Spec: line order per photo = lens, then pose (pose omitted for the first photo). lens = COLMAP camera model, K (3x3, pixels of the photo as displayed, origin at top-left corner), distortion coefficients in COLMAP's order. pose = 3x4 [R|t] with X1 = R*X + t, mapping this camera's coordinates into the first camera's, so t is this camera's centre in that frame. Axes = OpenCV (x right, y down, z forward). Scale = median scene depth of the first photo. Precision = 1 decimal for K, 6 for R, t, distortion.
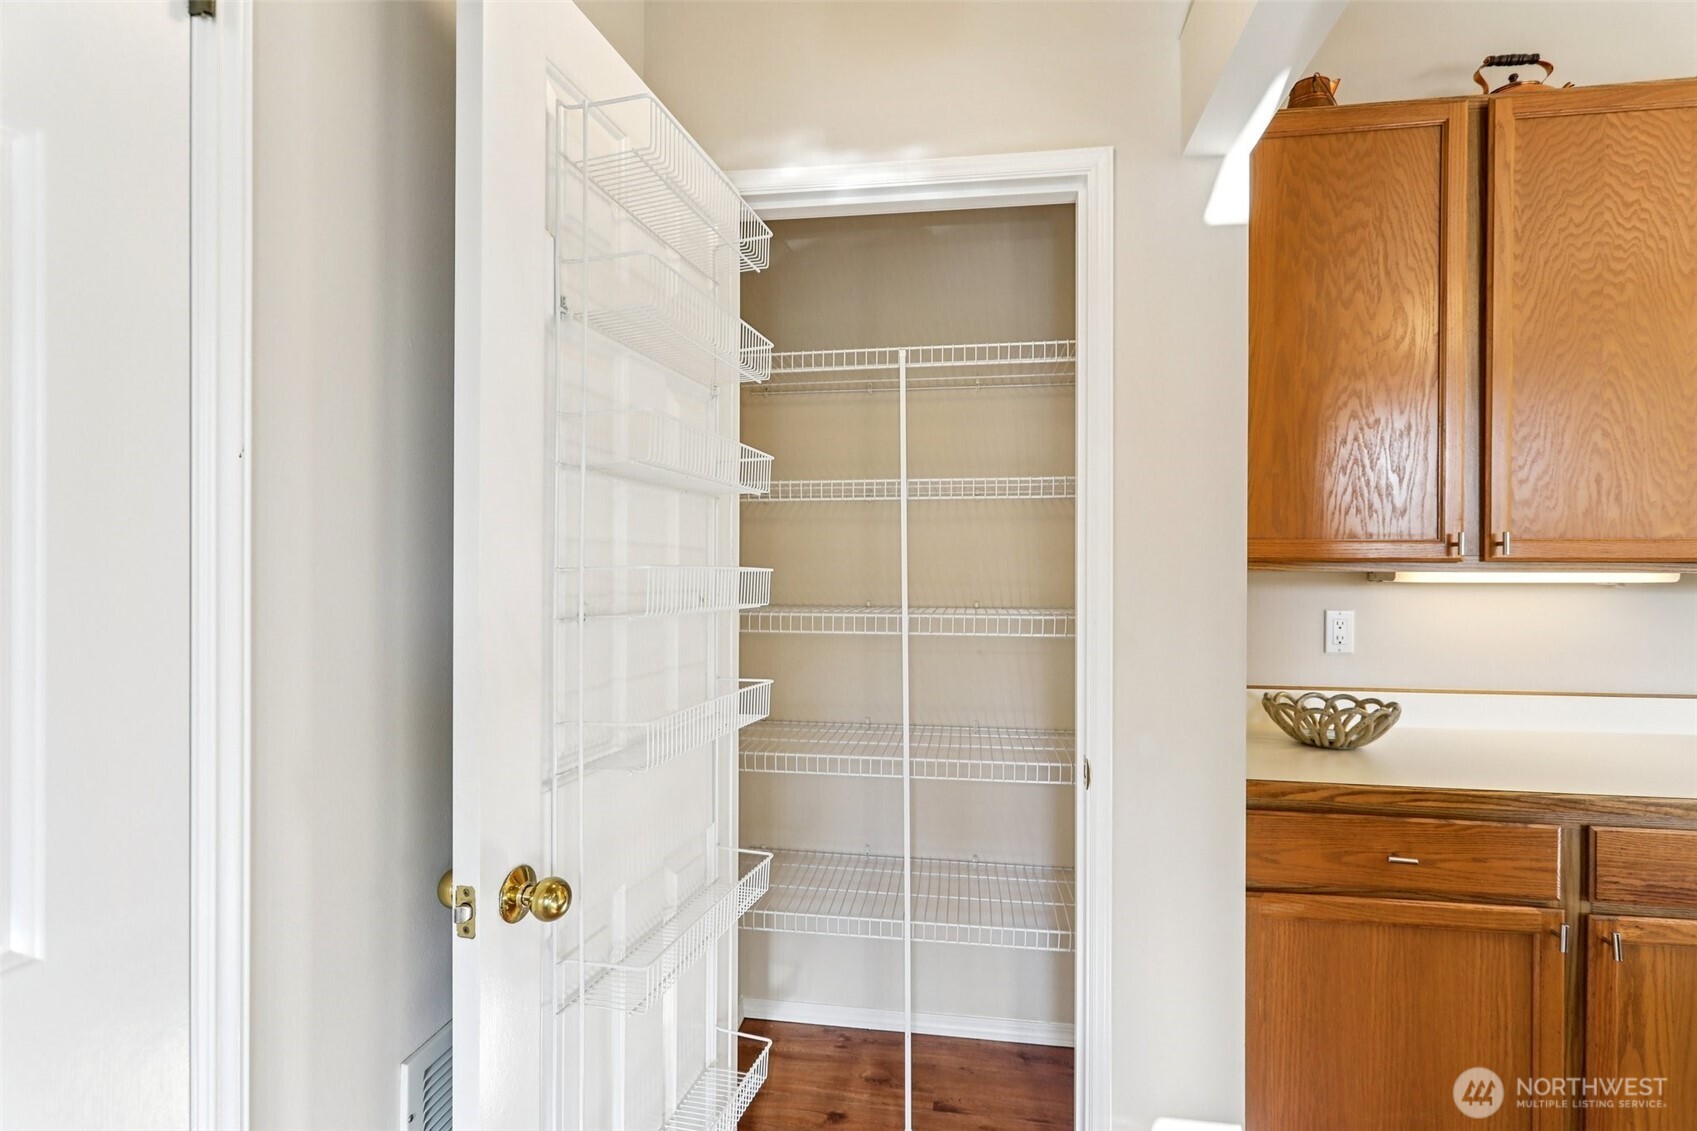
lens RADIAL K [[802.8, 0, 848.5], [0, 802.8, 565.5], [0, 0, 1]] dist [0.001414, 0.000536]
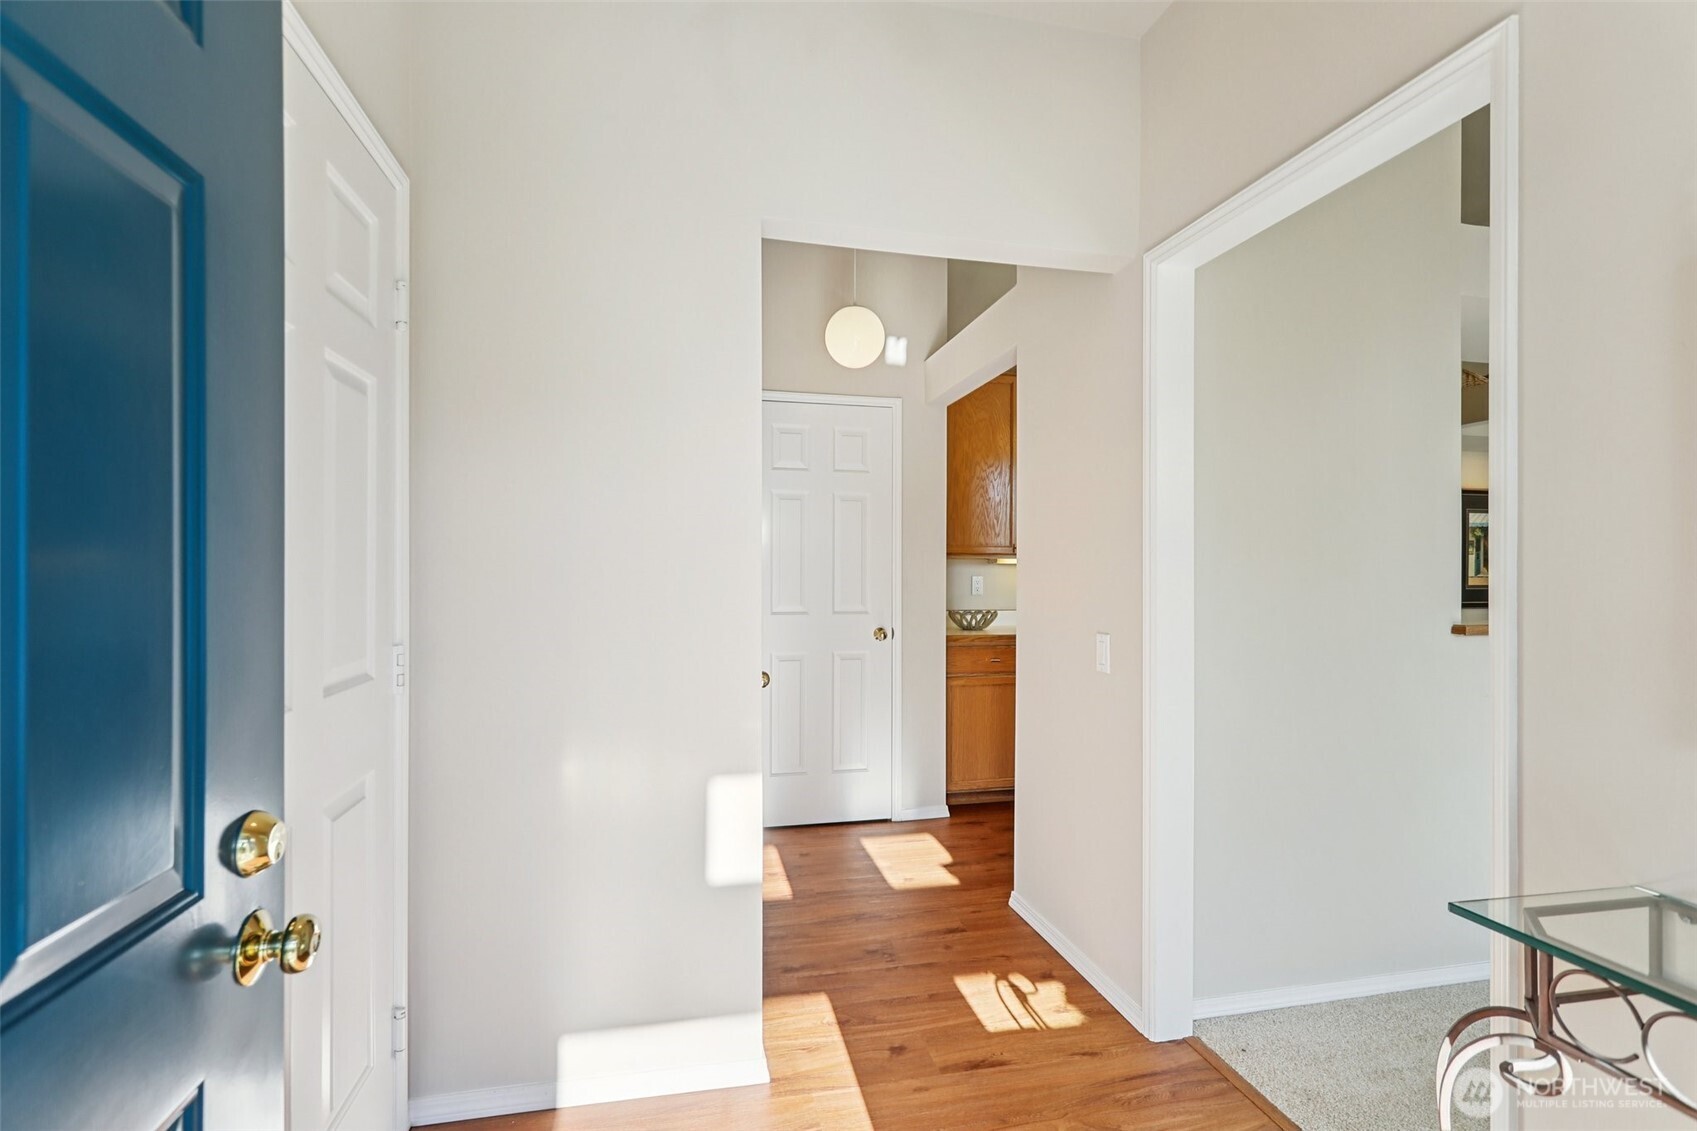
lens RADIAL K [[792.1, 0, 842.6], [0, 792.1, 569.3], [0, 0, 1]] dist [-0.002477, 0.000103]
pose [[0.933259, -0.005166, 0.359168, -0.651114], [0.000833, 0.999925, 0.012219, 0.010014], [-0.359204, -0.011104, 0.933193, -1.130741]]
